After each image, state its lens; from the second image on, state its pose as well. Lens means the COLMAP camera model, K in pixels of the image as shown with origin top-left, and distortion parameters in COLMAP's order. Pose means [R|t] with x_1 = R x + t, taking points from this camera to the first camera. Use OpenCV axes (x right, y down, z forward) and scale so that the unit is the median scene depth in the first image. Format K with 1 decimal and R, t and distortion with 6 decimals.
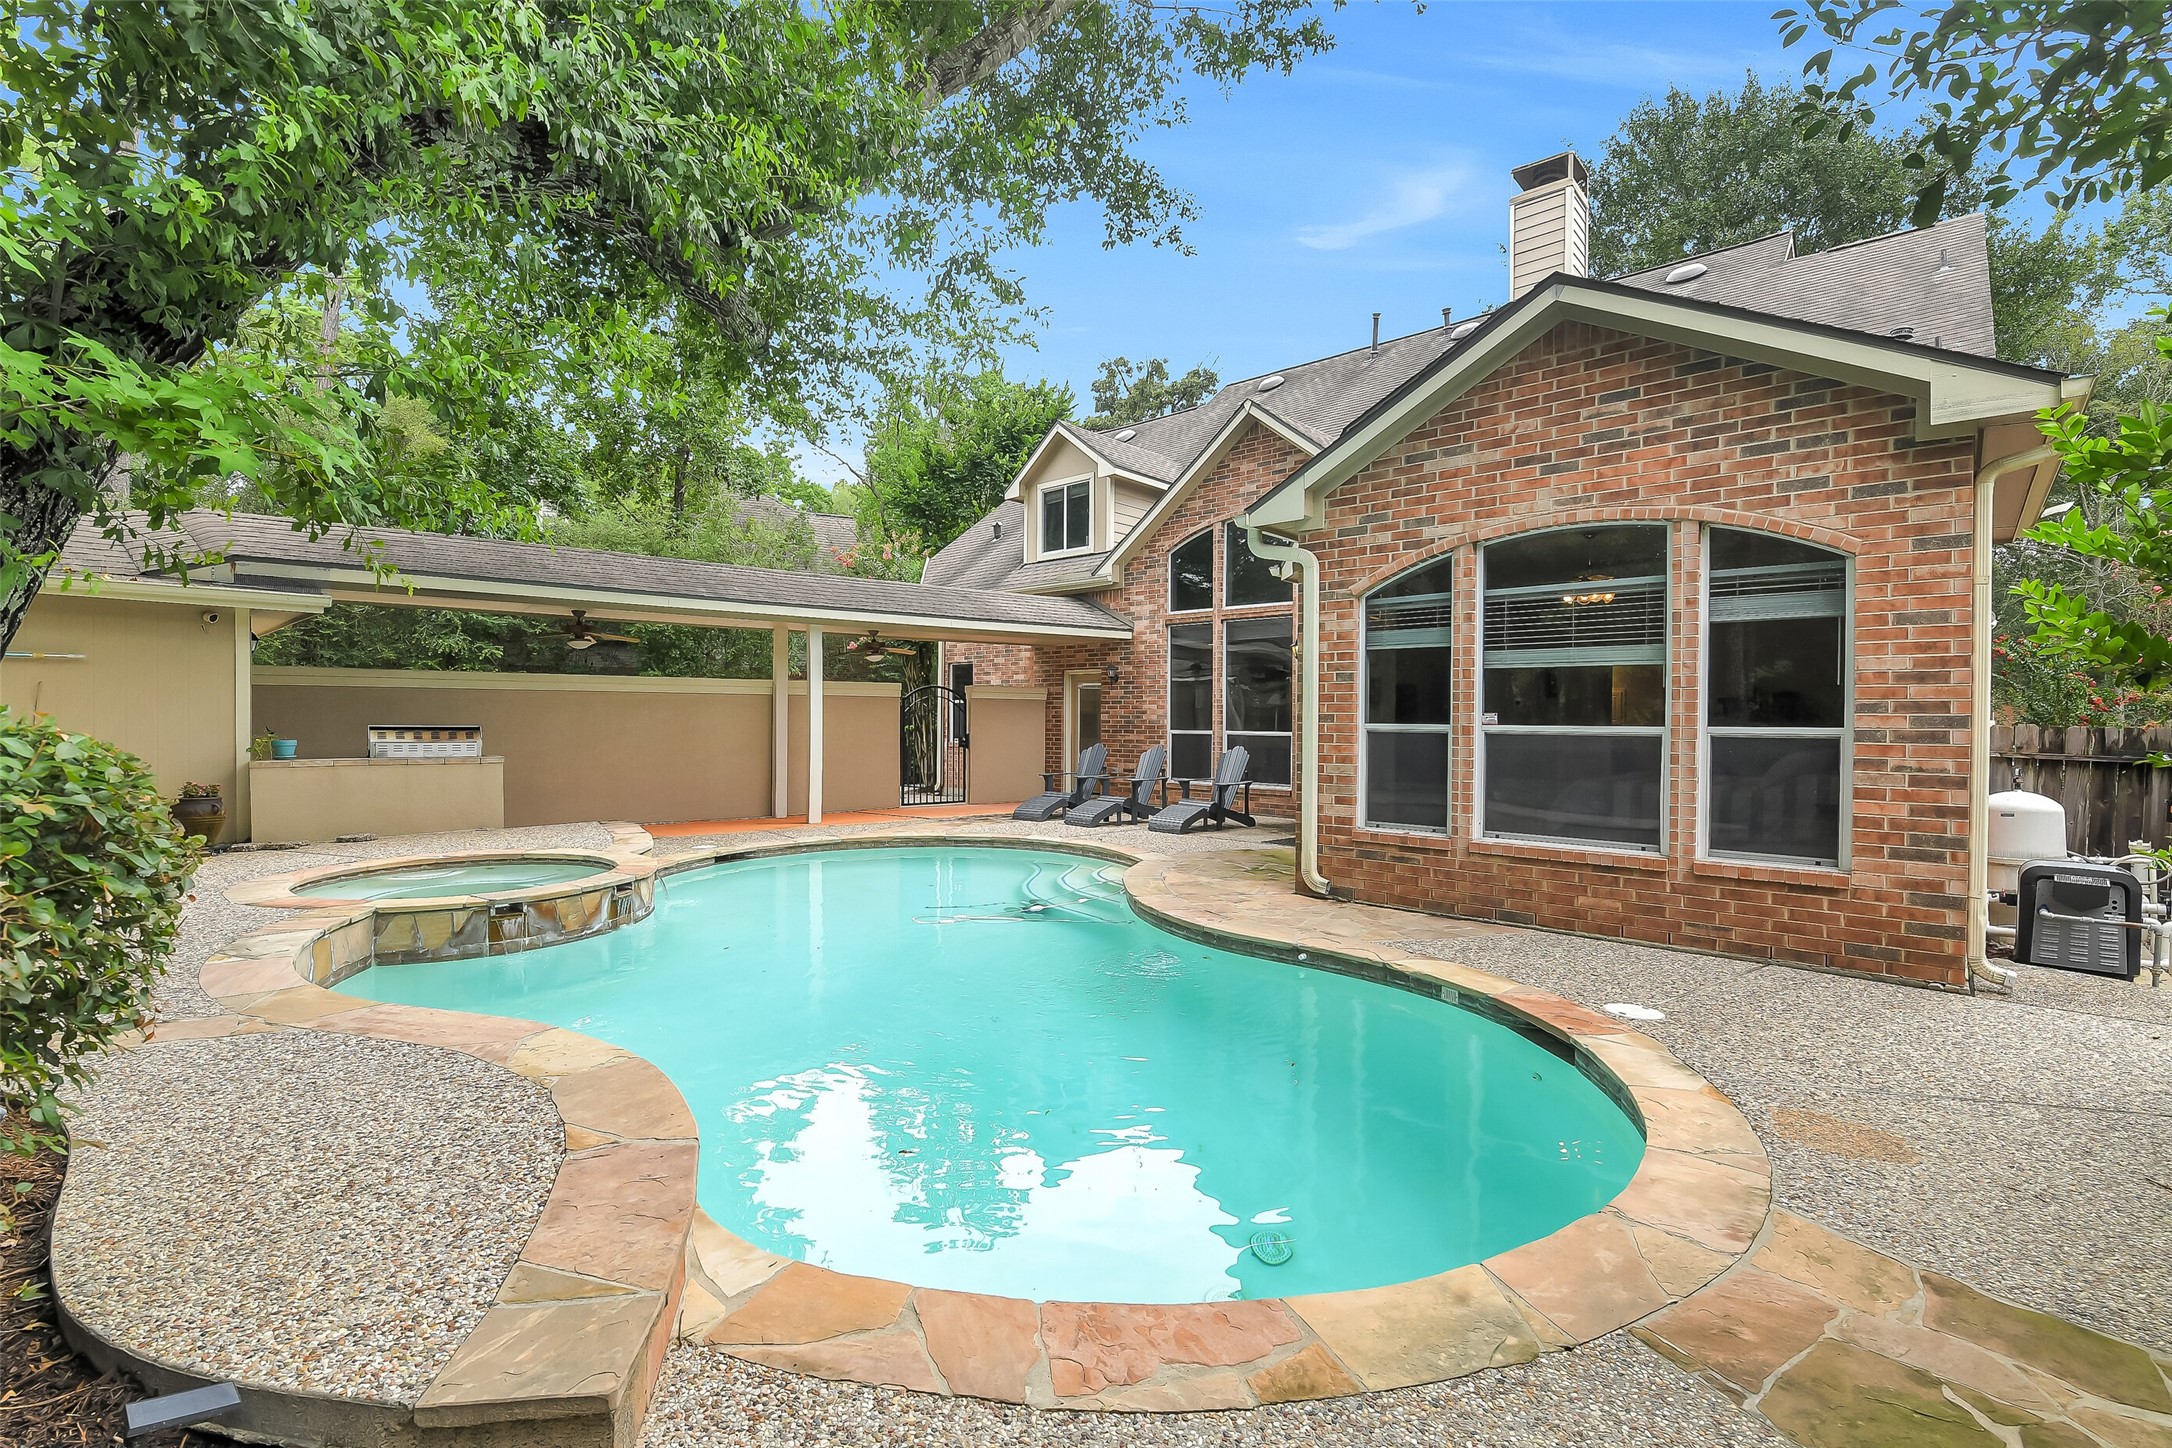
lens RADIAL K [[948.5, 0, 1089.9], [0, 948.5, 723.4], [0, 0, 1]] dist [-0.010023, -0.005344]
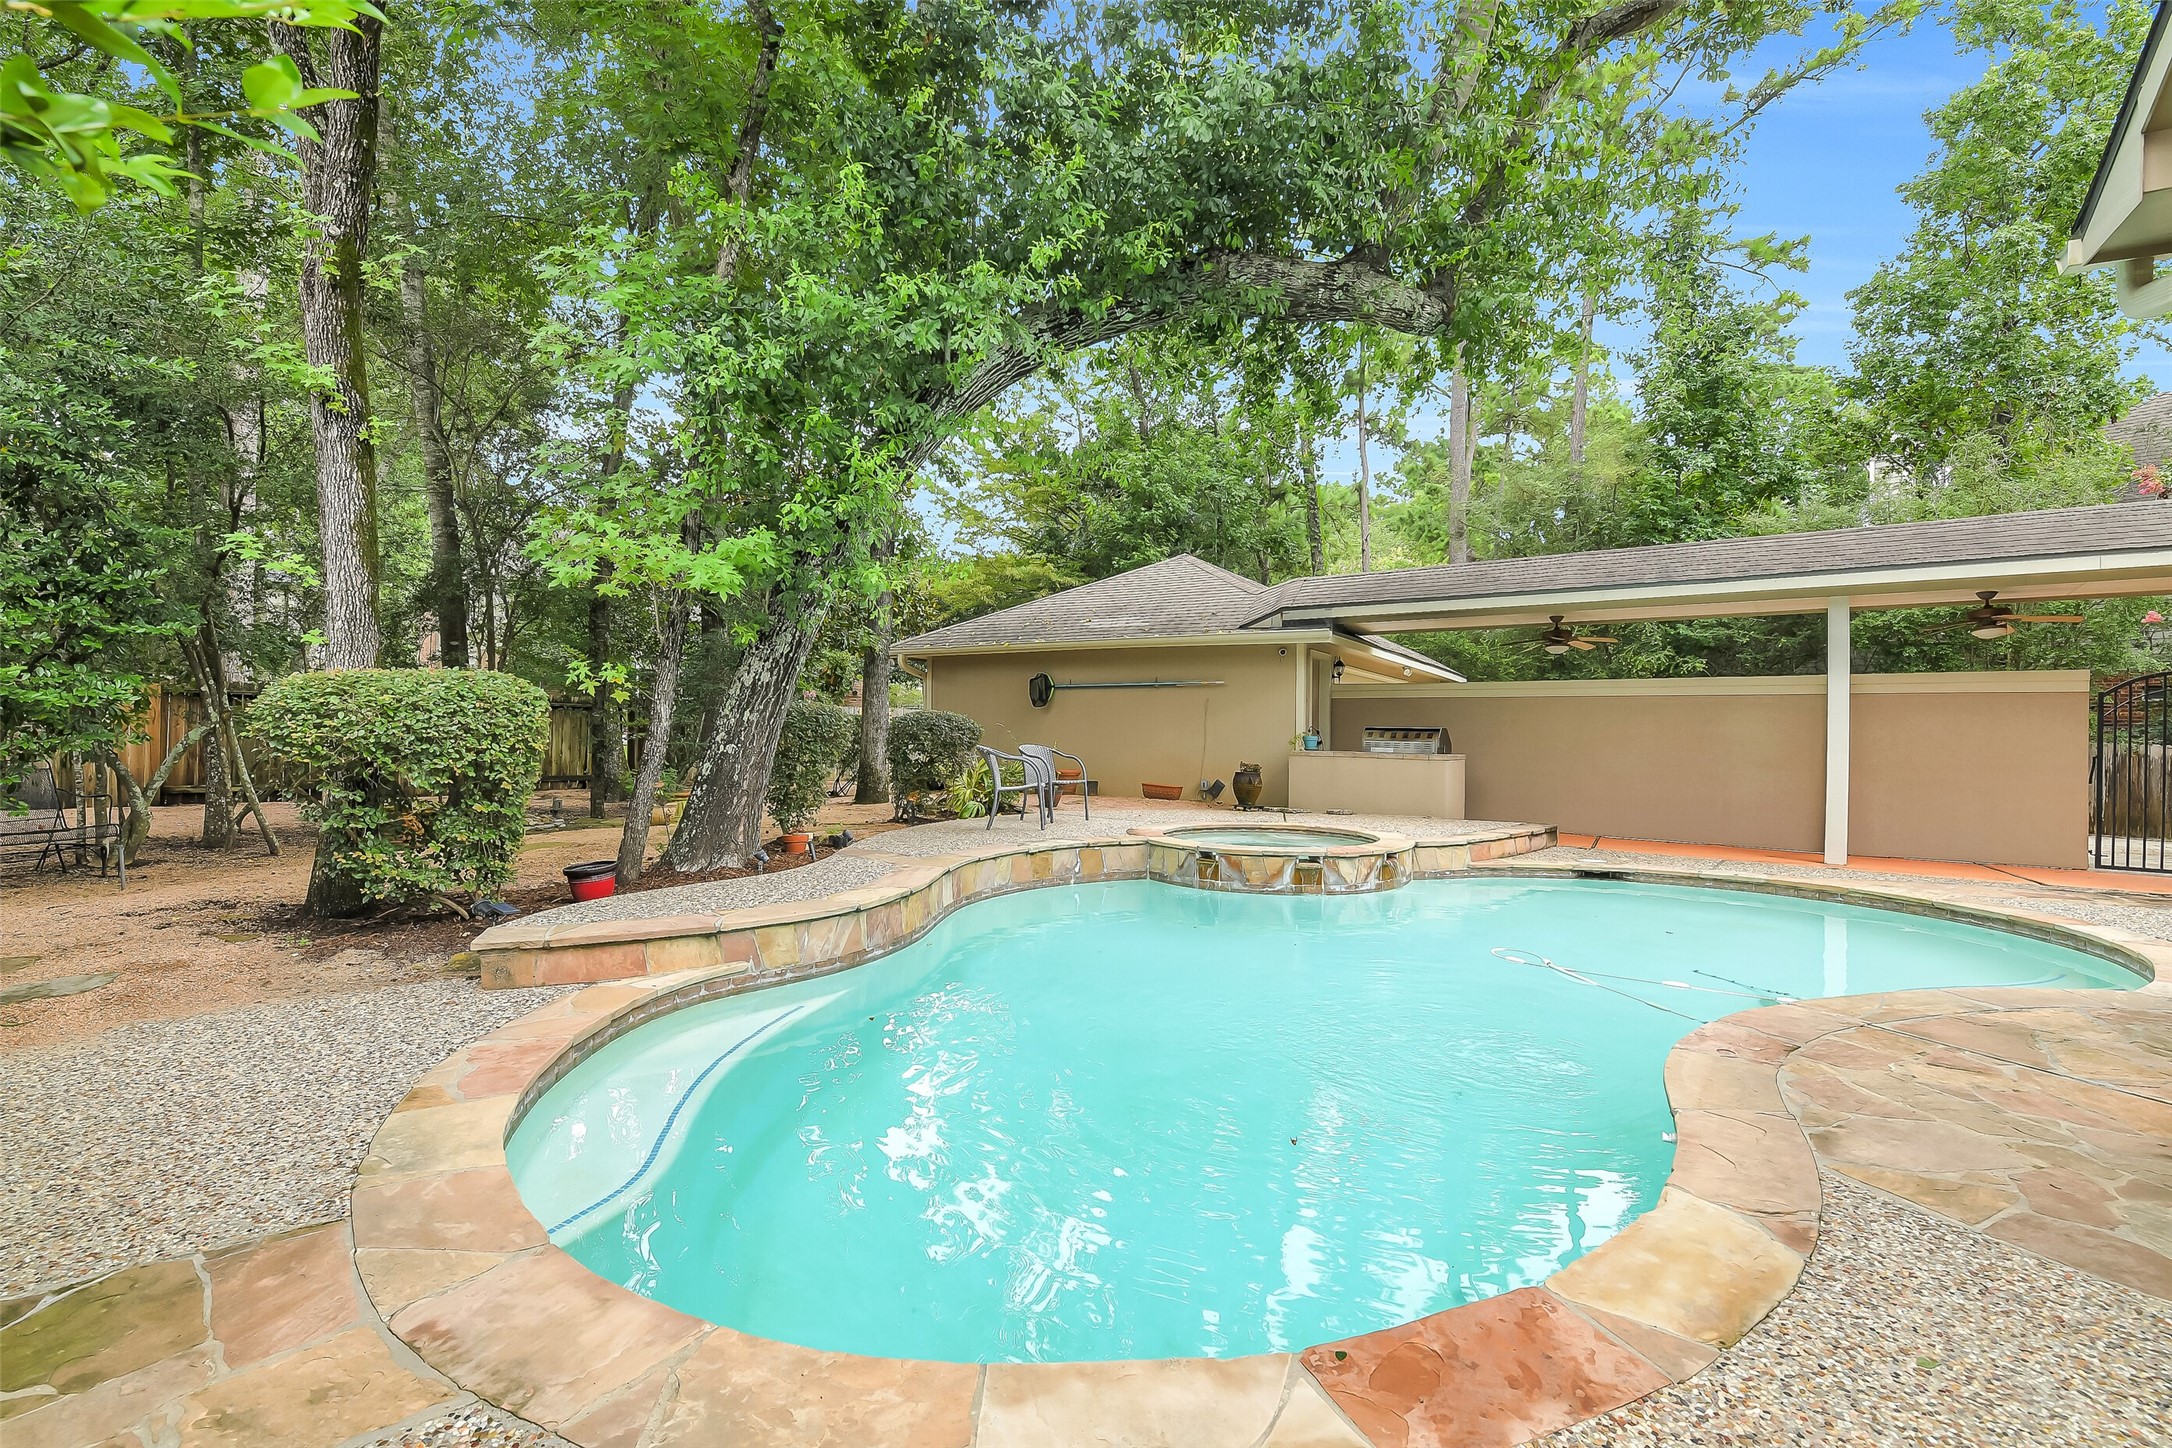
lens RADIAL K [[948.5, 0, 1096.7], [0, 948.5, 727.7], [0, 0, 1]] dist [-0.010023, -0.005344]
pose [[0.222861, -0.005034, -0.974837, 1.373331], [-0.018984, 0.999775, -0.009503, 0.076463], [0.974665, 0.020624, 0.222715, 1.218001]]
